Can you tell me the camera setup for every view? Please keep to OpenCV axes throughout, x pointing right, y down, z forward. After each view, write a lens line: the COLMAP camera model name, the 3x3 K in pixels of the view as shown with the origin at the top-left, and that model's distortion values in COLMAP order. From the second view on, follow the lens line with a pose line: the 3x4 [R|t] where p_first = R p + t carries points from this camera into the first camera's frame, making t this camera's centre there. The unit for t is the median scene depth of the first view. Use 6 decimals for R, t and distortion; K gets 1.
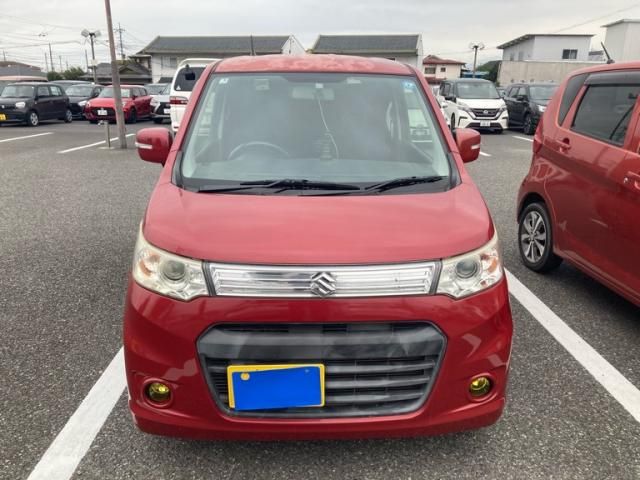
lens RADIAL K [[525.5, 0, 322.9], [0, 525.5, 244.0], [0, 0, 1]] dist [0.024534, -0.022961]
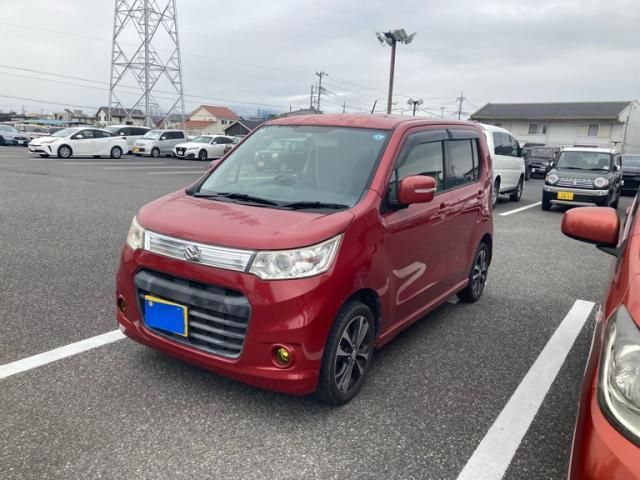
lens RADIAL K [[525.5, 0, 319.0], [0, 525.5, 237.1], [0, 0, 1]] dist [0.024534, -0.022961]
pose [[0.819301, 0.135145, -0.557208, 1.095831], [-0.204886, 0.976666, -0.064379, 0.050620], [0.535506, 0.166910, 0.827873, -0.079904]]
